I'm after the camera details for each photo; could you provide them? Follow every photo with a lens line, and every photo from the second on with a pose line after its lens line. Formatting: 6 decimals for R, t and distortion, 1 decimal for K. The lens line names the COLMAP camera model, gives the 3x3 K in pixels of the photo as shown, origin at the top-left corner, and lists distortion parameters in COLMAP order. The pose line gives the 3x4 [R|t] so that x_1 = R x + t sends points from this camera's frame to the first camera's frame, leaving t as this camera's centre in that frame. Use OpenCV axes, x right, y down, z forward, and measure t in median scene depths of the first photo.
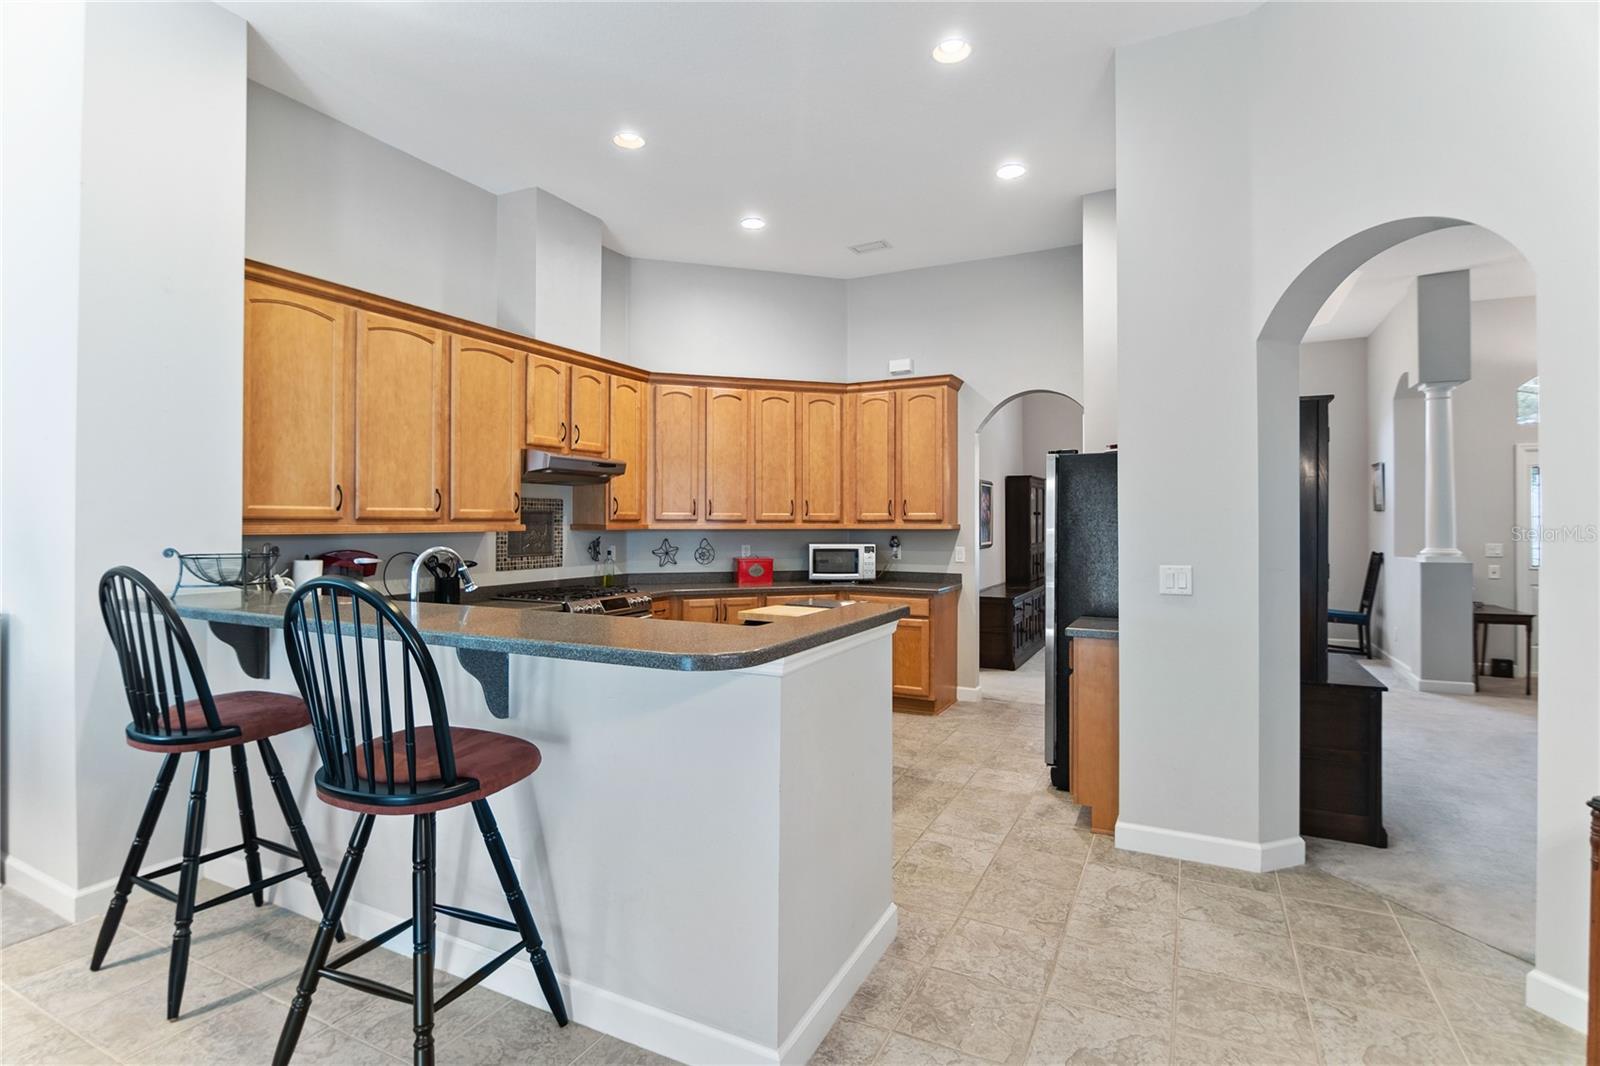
lens RADIAL K [[776.5, 0, 798.0], [0, 776.5, 518.3], [0, 0, 1]] dist [-0.011287, -0.003152]
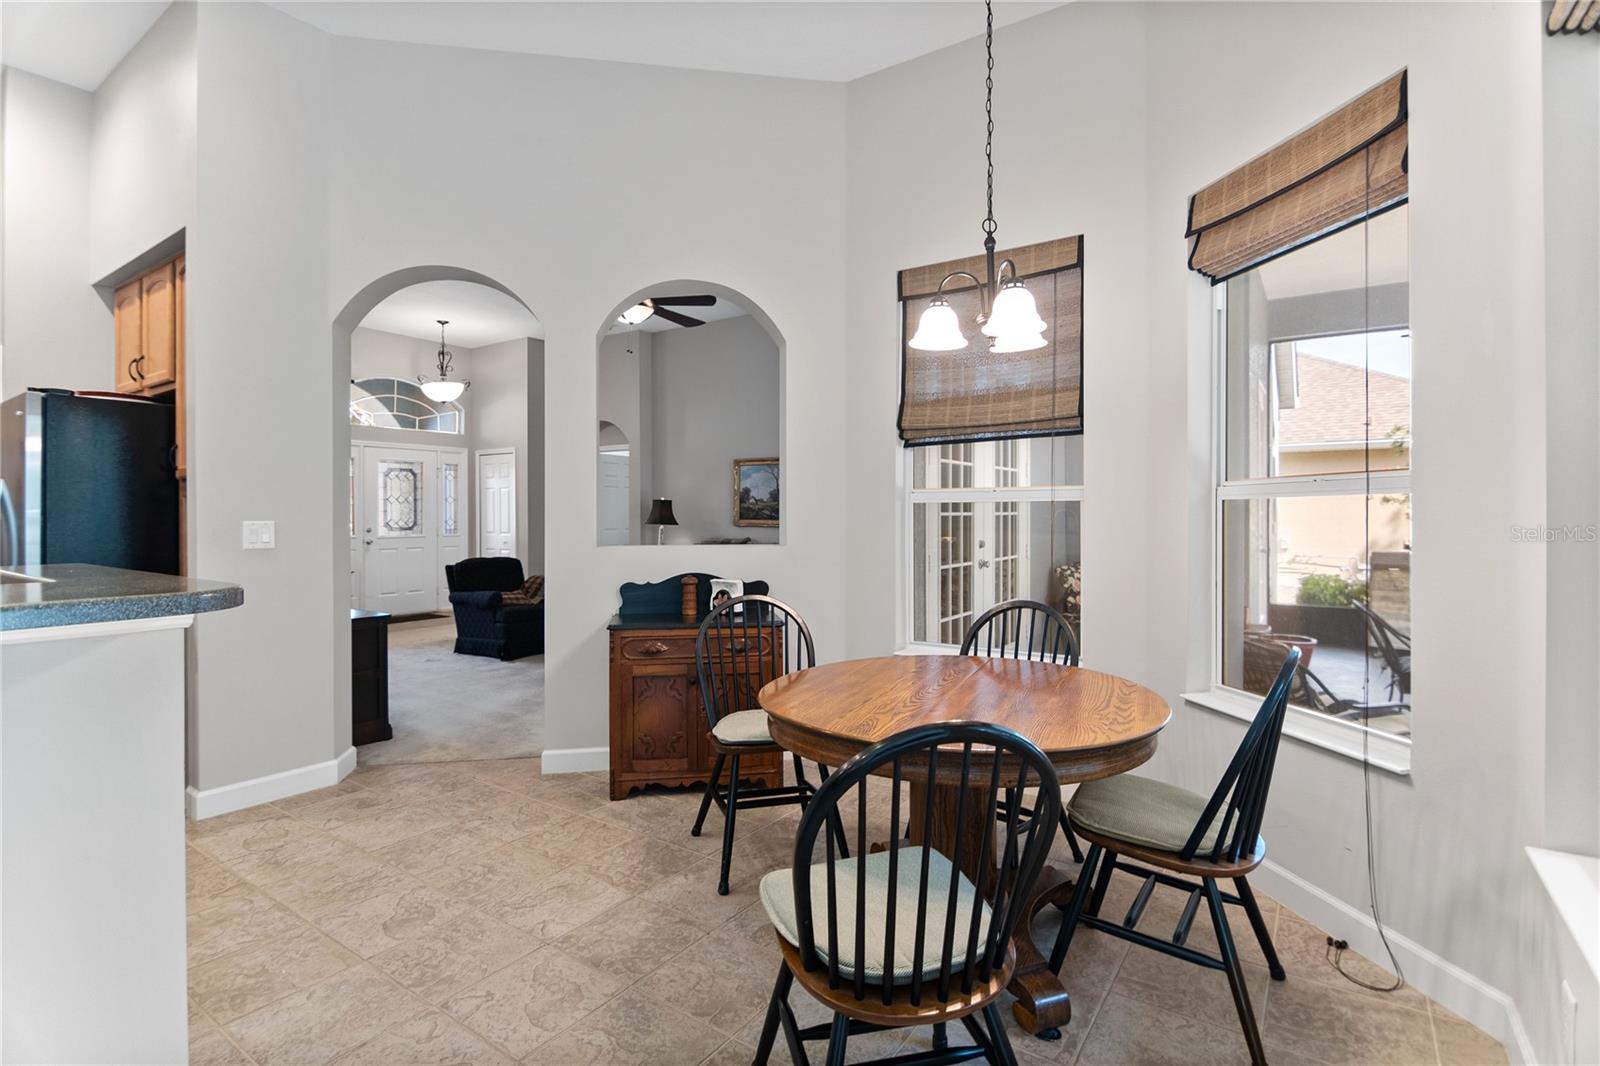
lens RADIAL K [[776.5, 0, 796.0], [0, 776.5, 517.5], [0, 0, 1]] dist [-0.011287, -0.003152]
pose [[0.141063, -0.006567, 0.989979, -0.229907], [-0.002889, 0.999971, 0.007045, 0.025263], [-0.989996, -0.003854, 0.141040, 0.078903]]
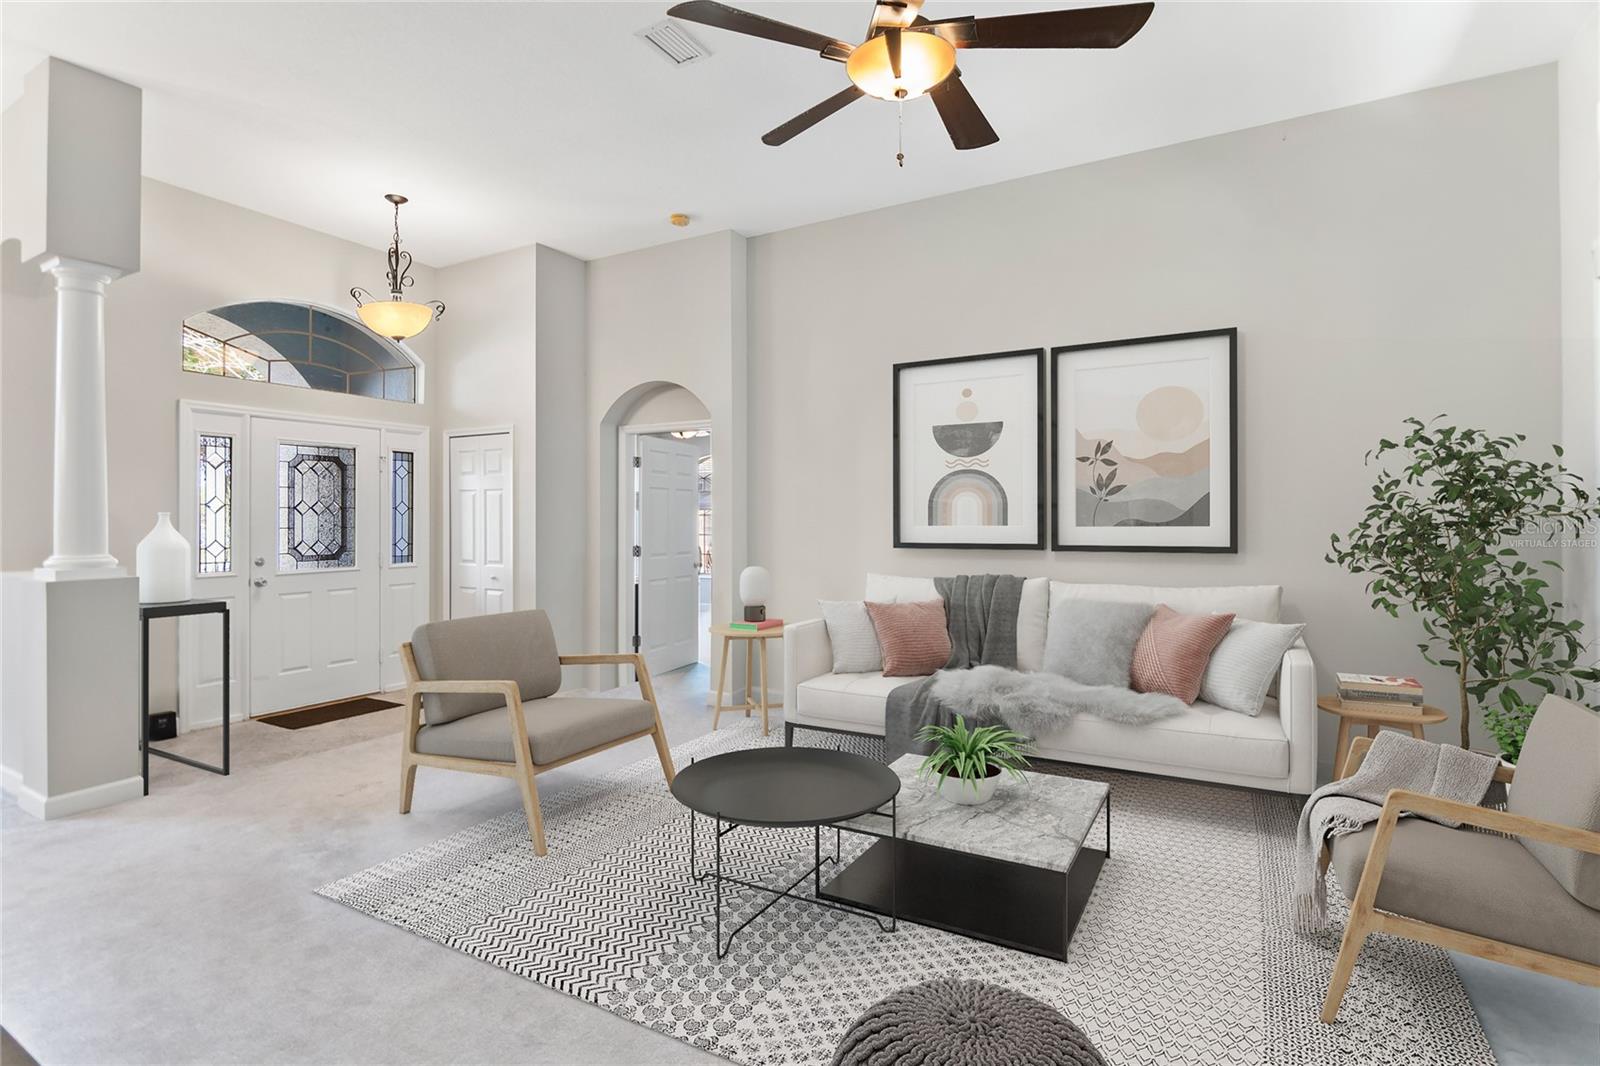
lens RADIAL K [[776.5, 0, 802.2], [0, 776.5, 516.4], [0, 0, 1]] dist [-0.011287, -0.003152]
pose [[0.061690, -0.002477, 0.998092, 0.315444], [-0.007325, 0.999969, 0.002934, 0.005146], [-0.998068, -0.007492, 0.061670, 0.452932]]
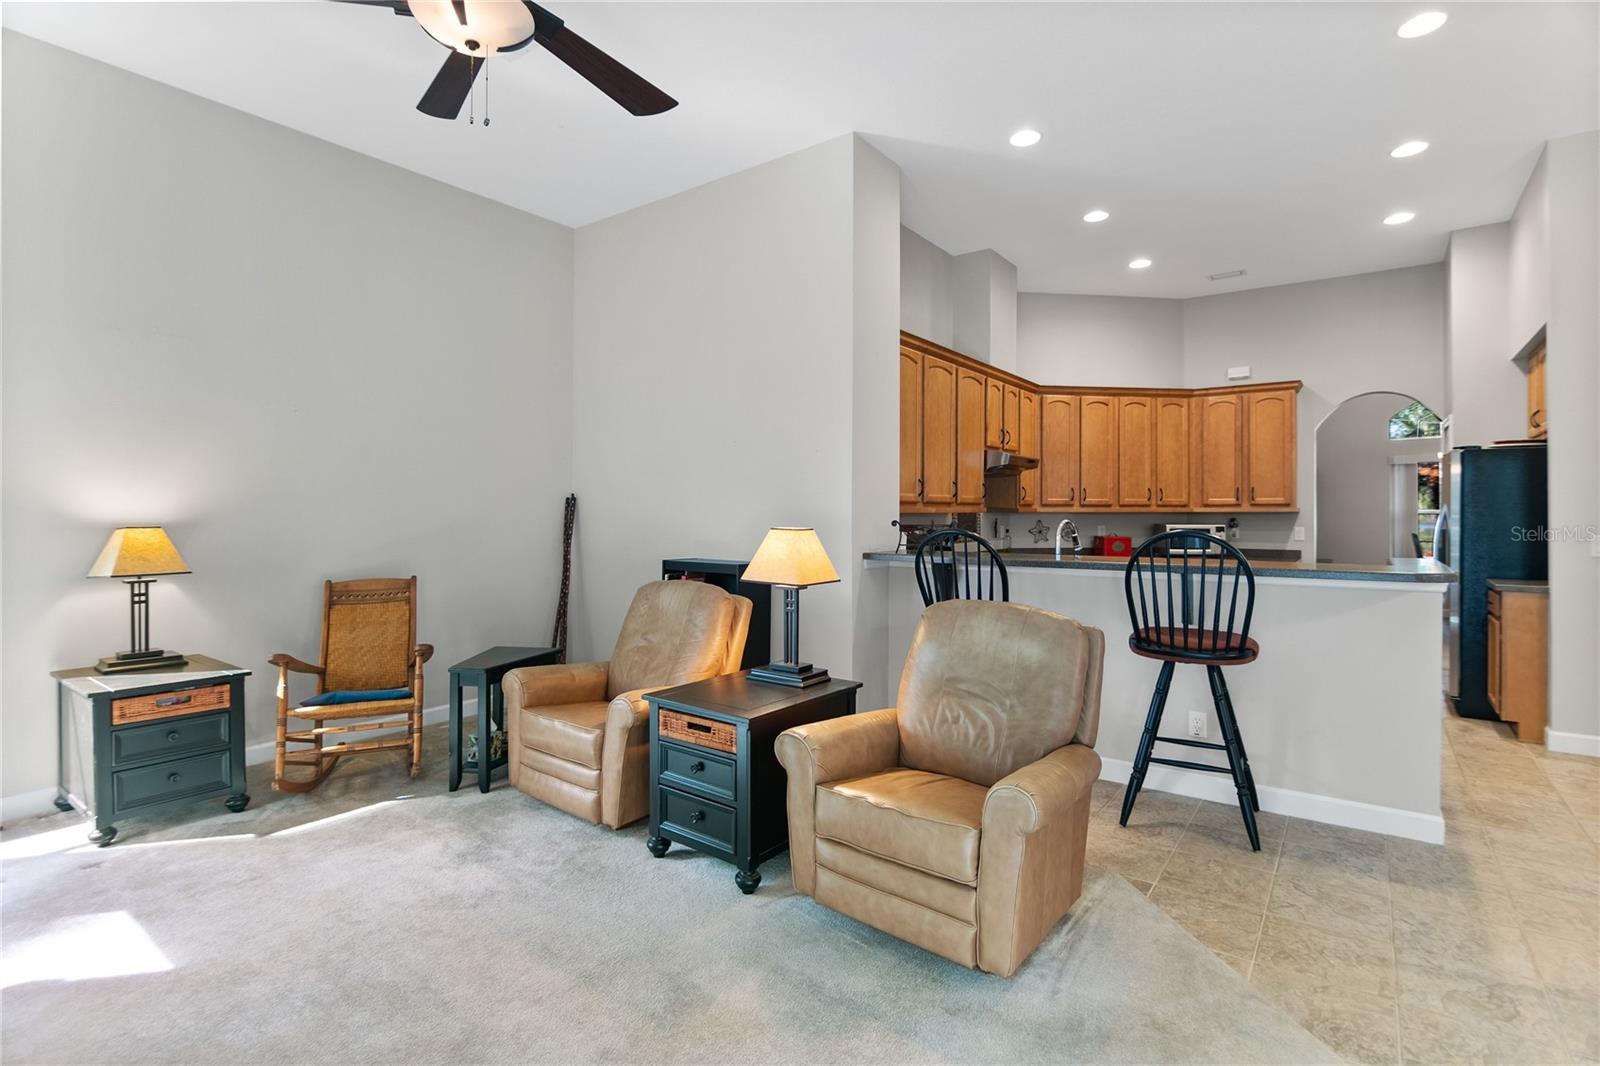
lens RADIAL K [[776.5, 0, 792.3], [0, 776.5, 509.2], [0, 0, 1]] dist [-0.011287, -0.003152]
pose [[0.986006, -0.001069, -0.166708, -0.355777], [0.001625, 0.999994, 0.003203, 0.004624], [0.166703, -0.003429, 0.986001, -0.274383]]
